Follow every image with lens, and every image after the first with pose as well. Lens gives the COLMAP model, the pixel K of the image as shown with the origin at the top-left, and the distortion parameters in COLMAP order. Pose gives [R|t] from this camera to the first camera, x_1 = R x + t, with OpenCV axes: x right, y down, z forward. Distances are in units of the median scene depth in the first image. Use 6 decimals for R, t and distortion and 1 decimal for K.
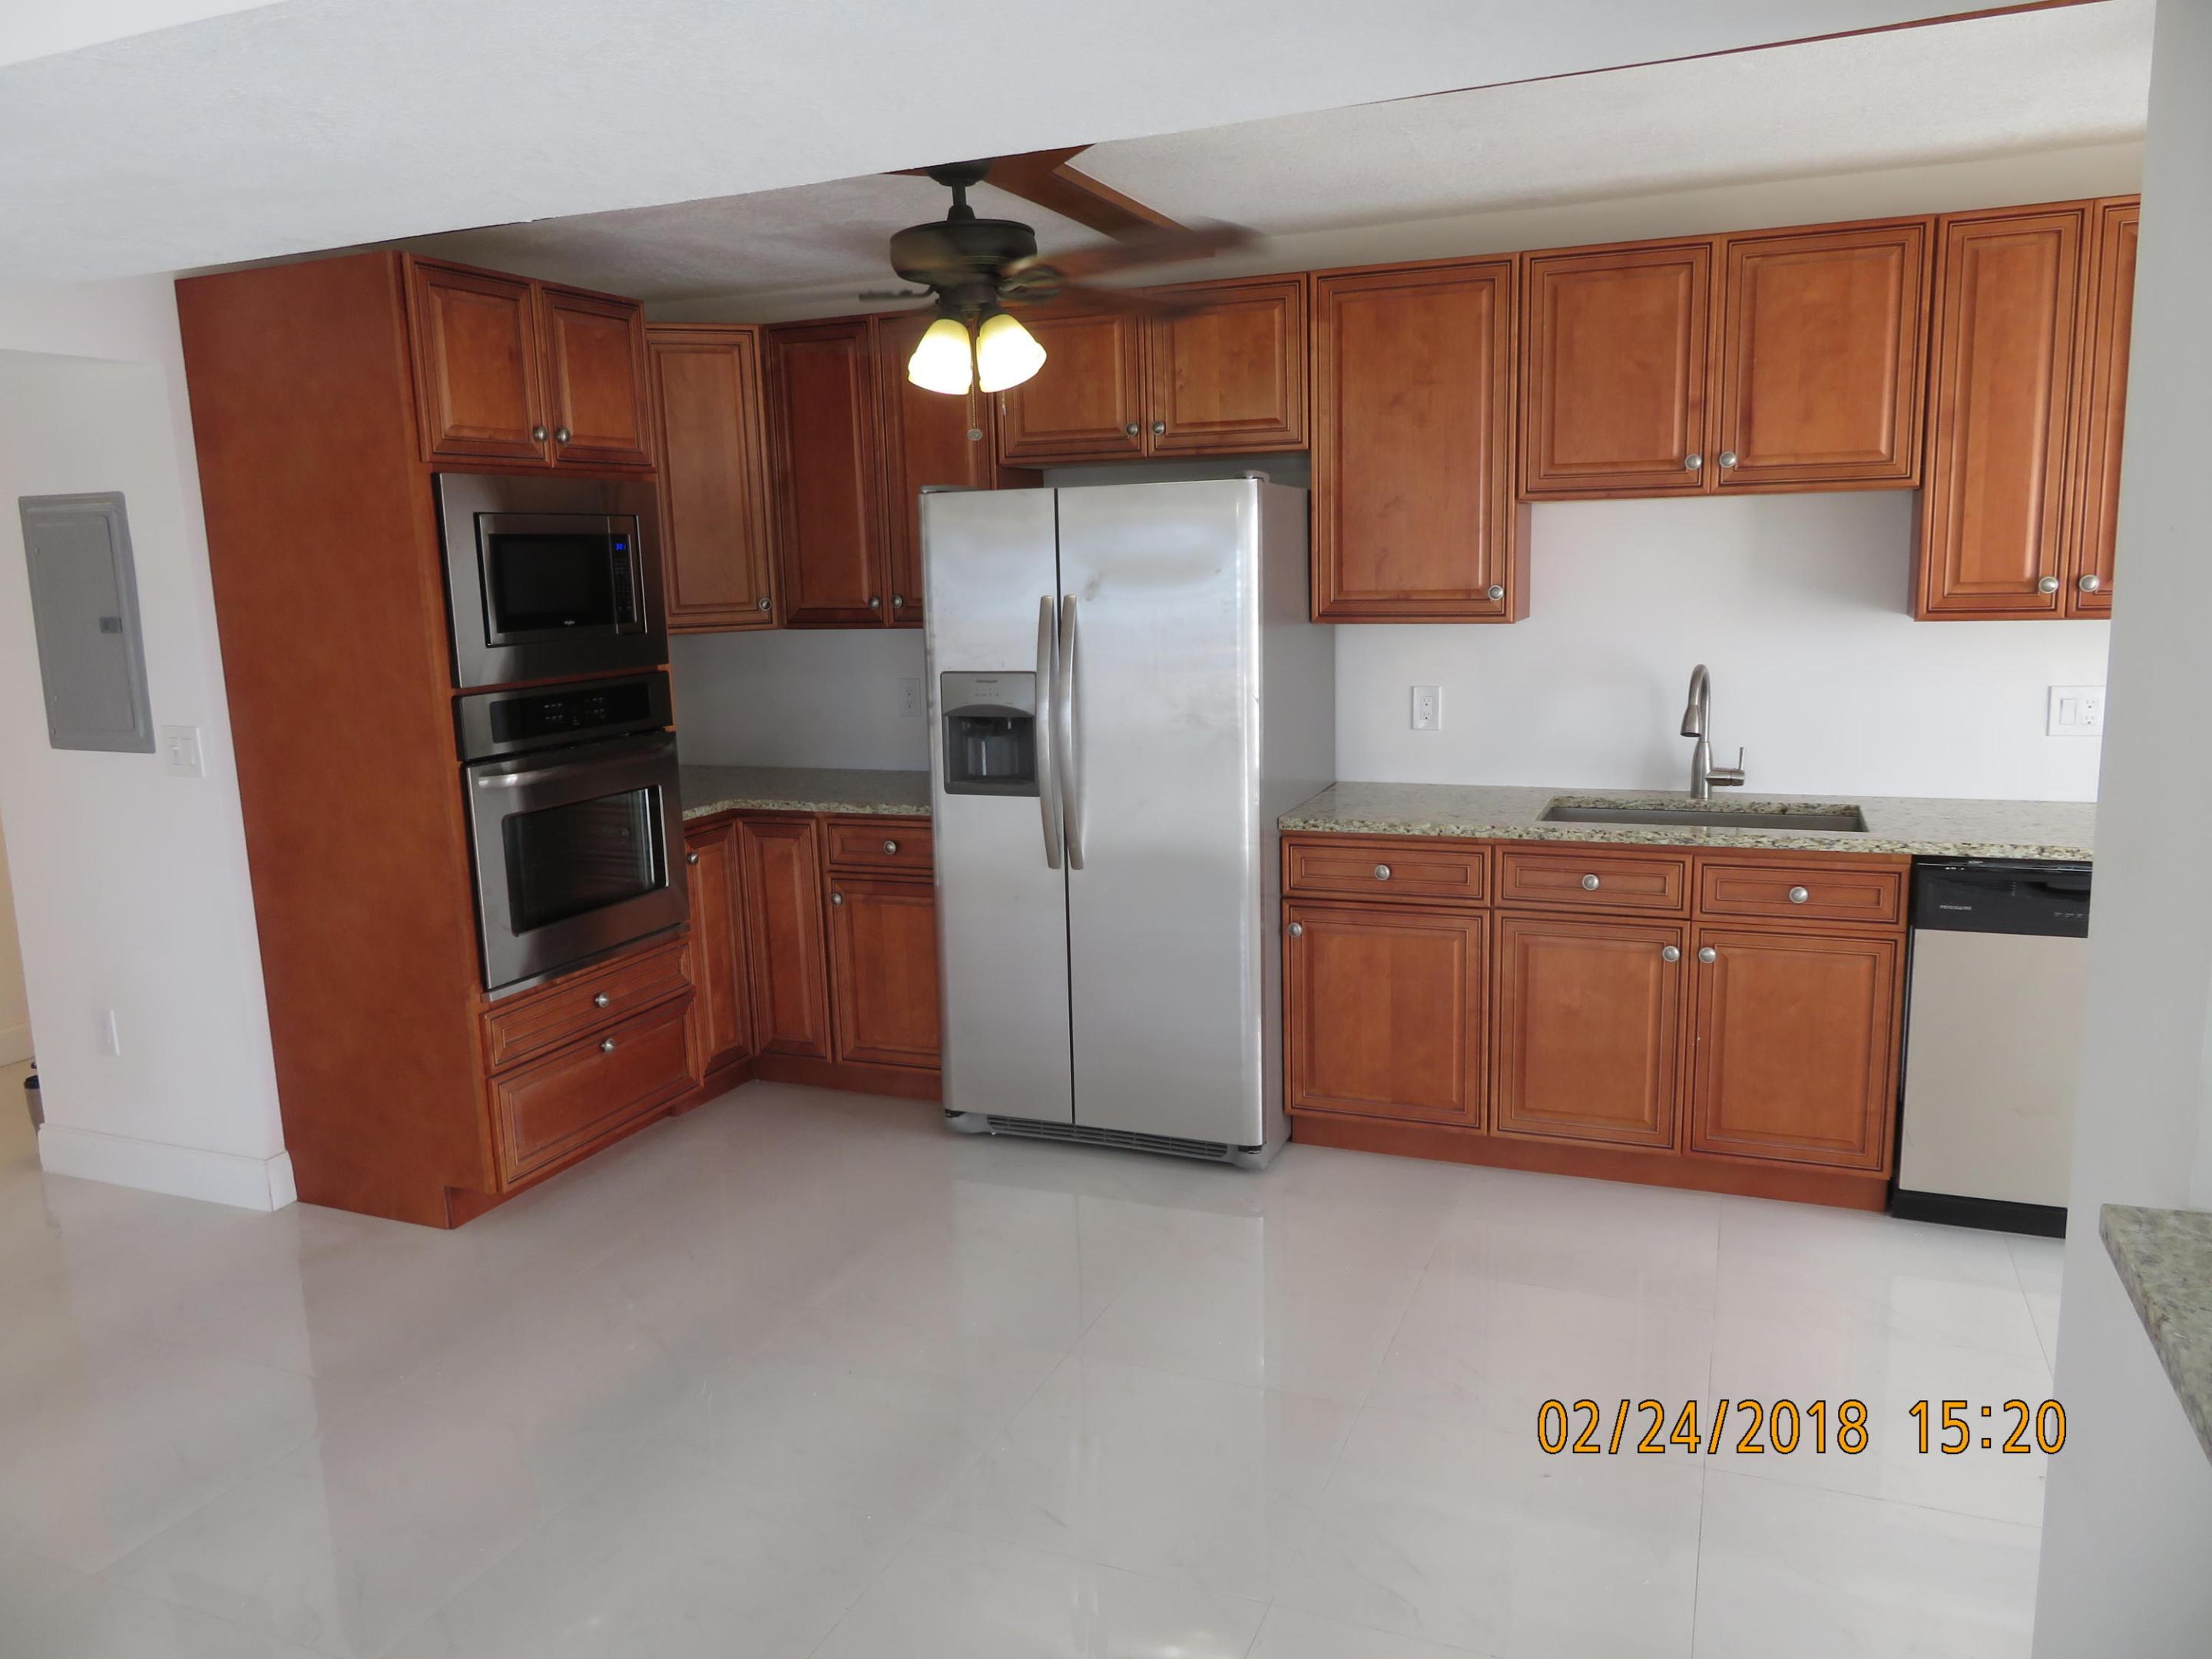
lens RADIAL K [[1571.1, 0, 1141.0], [0, 1571.1, 840.7], [0, 0, 1]] dist [-0.013898, 0.002421]
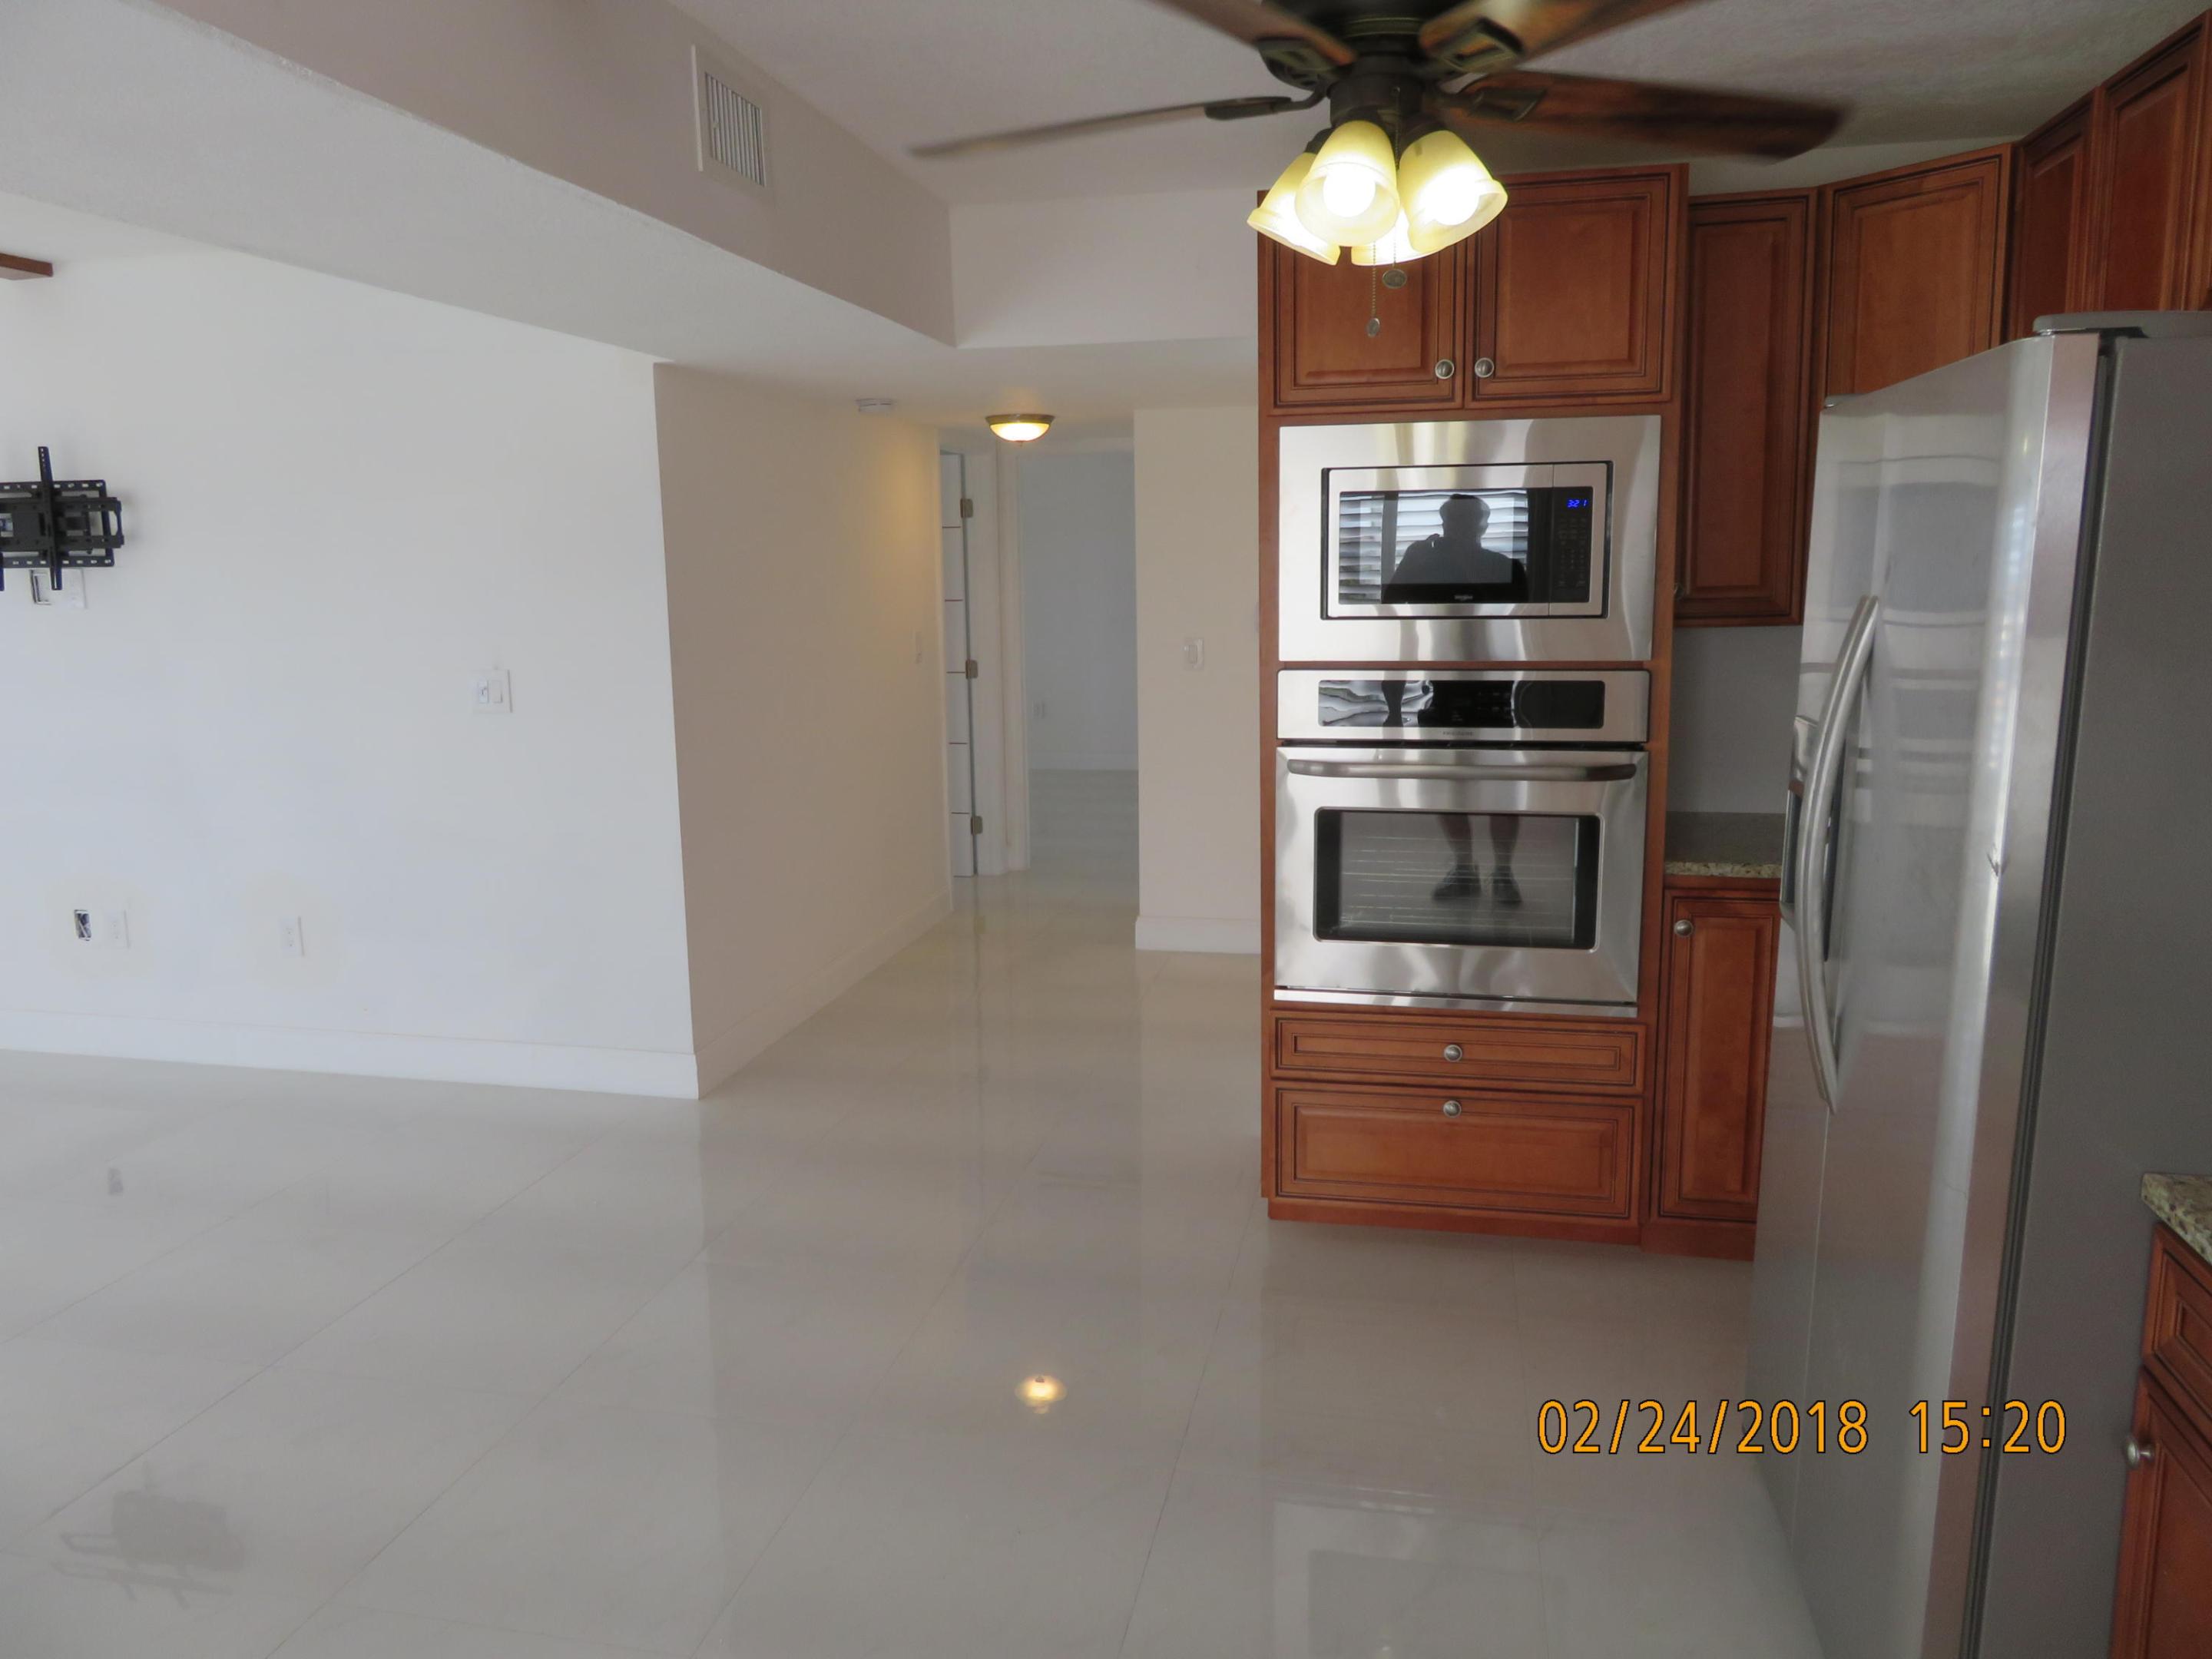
lens RADIAL K [[1571.1, 0, 1104.2], [0, 1571.1, 833.0], [0, 0, 1]] dist [-0.013898, 0.002421]
pose [[0.151594, 0.187754, -0.970447, 0.394664], [-0.168667, 0.972308, 0.161767, -0.109729], [0.973946, 0.139159, 0.179064, 0.627171]]
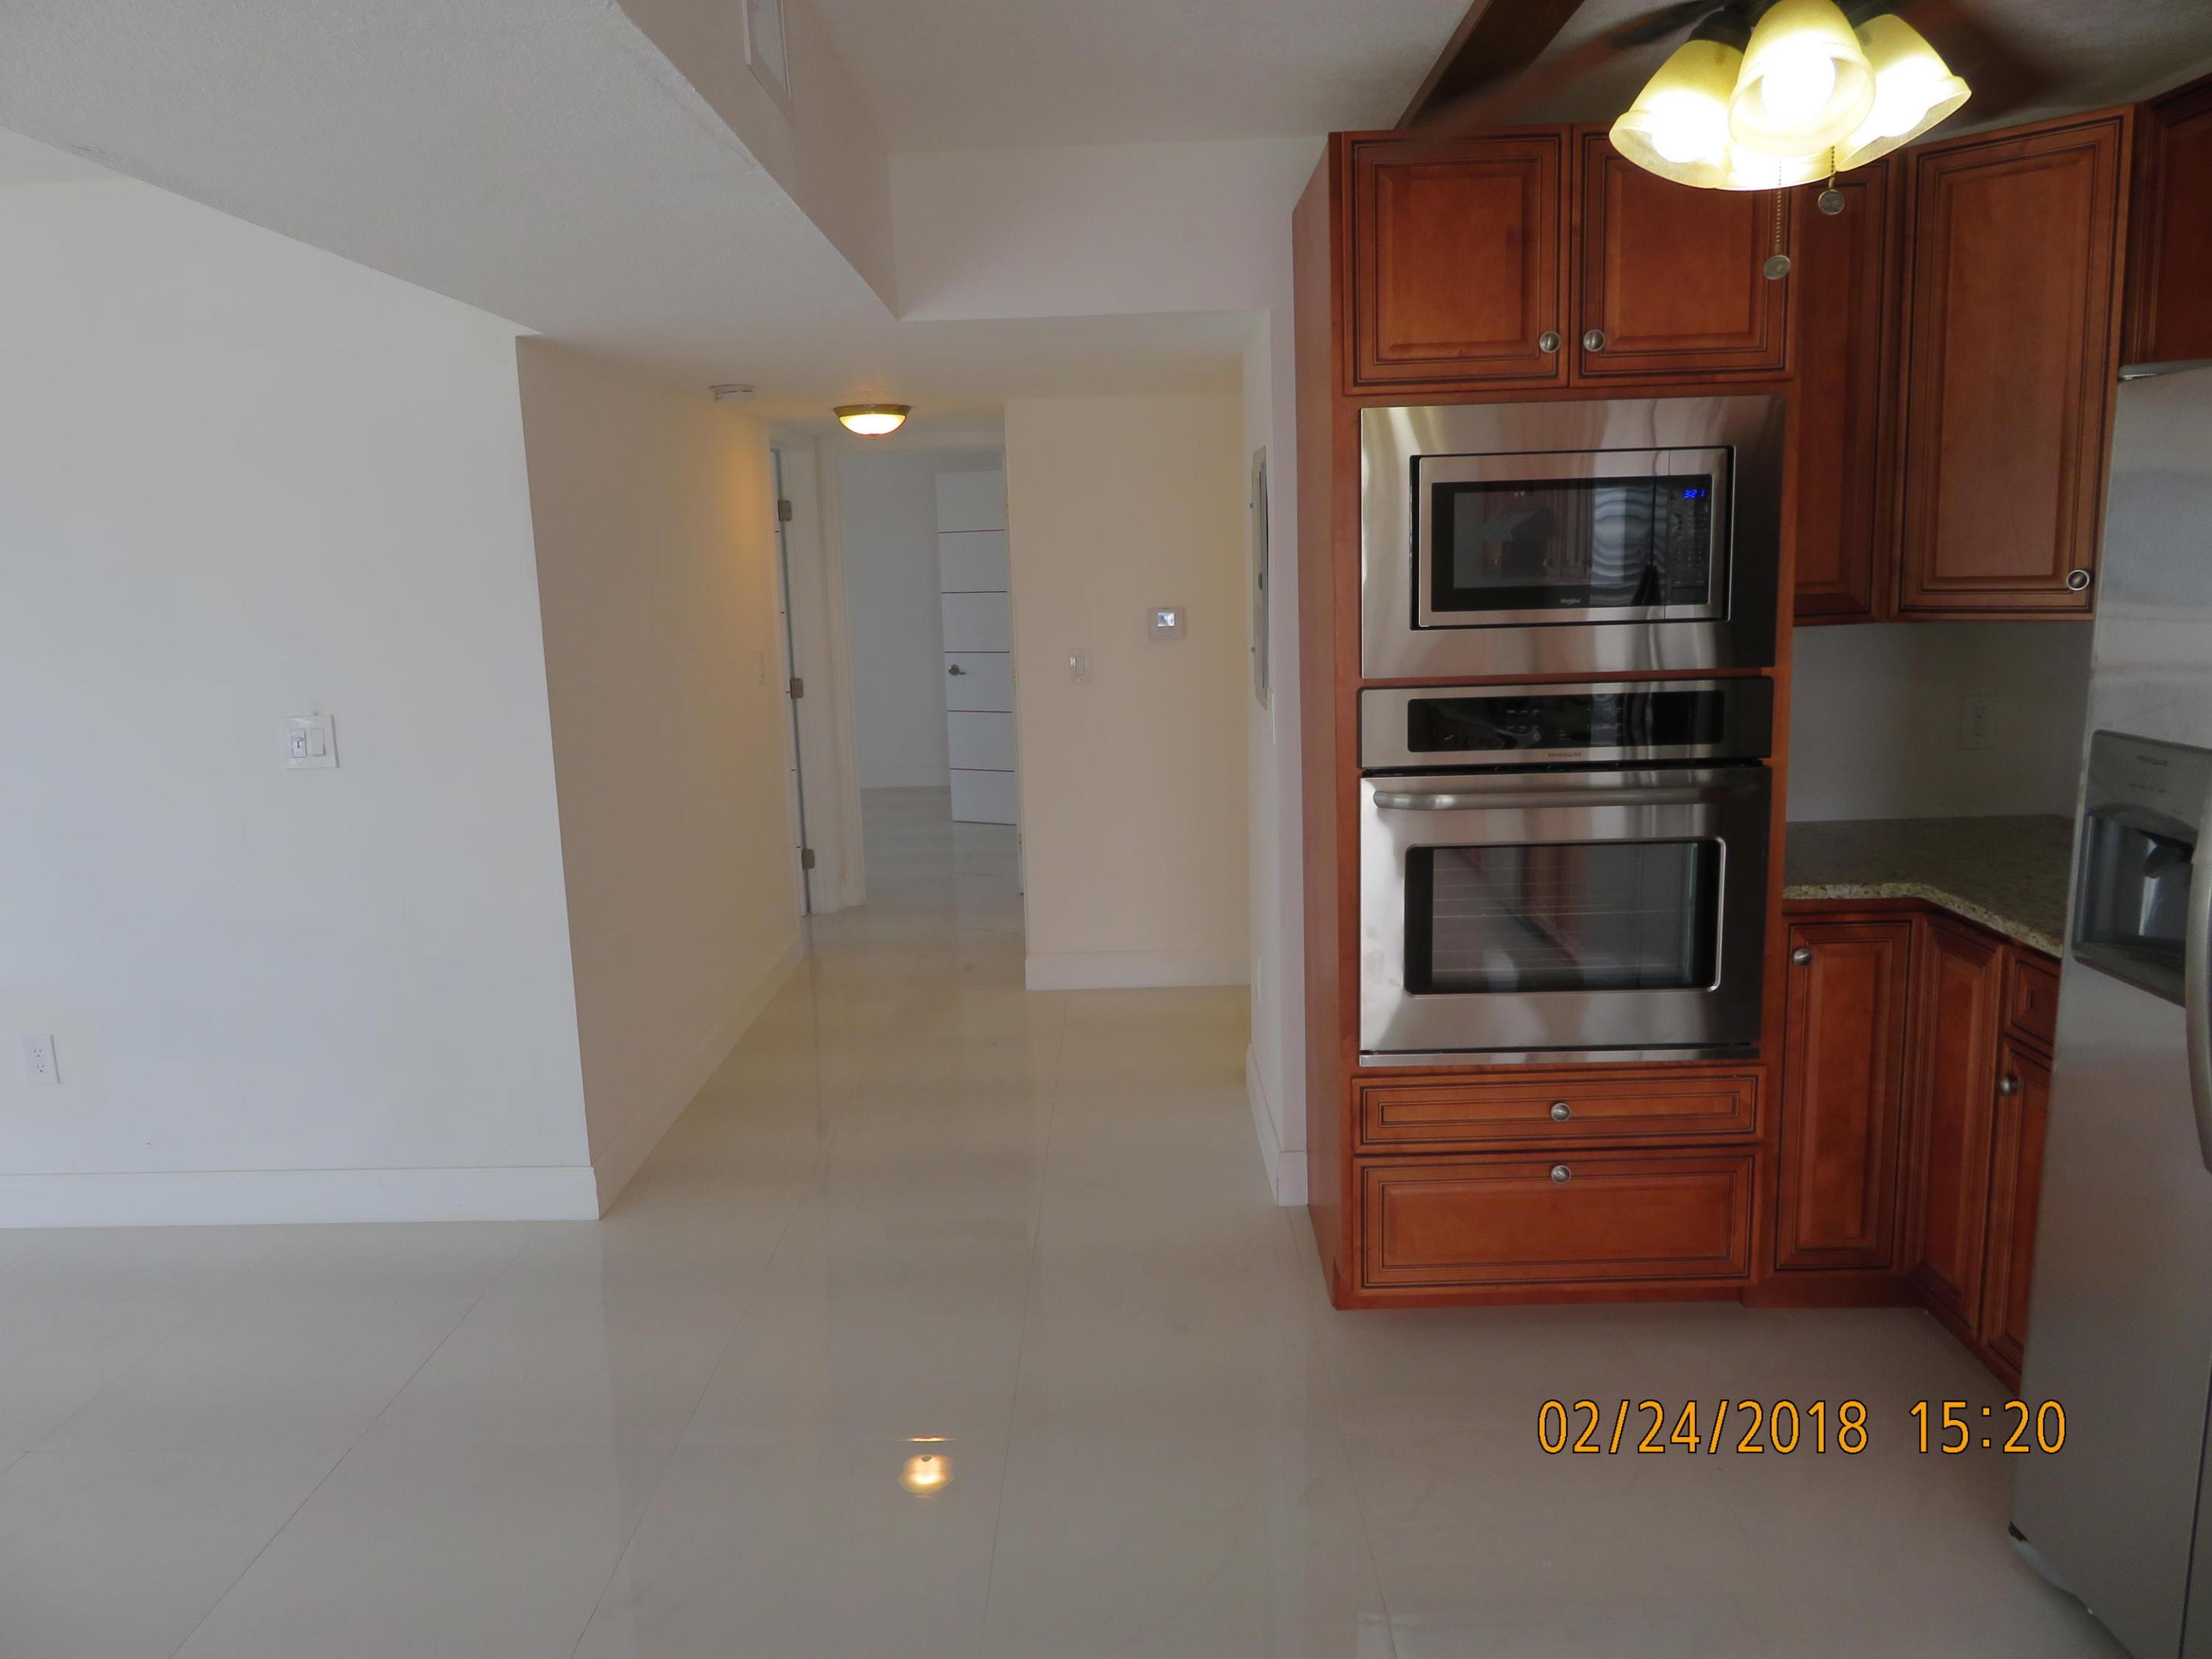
lens RADIAL K [[1571.1, 0, 1115.7], [0, 1571.1, 840.6], [0, 0, 1]] dist [-0.013898, 0.002421]
pose [[0.342622, 0.178405, -0.922378, 0.234006], [-0.147383, 0.979854, 0.134776, -0.088800], [0.927841, 0.089766, 0.362014, 0.503070]]
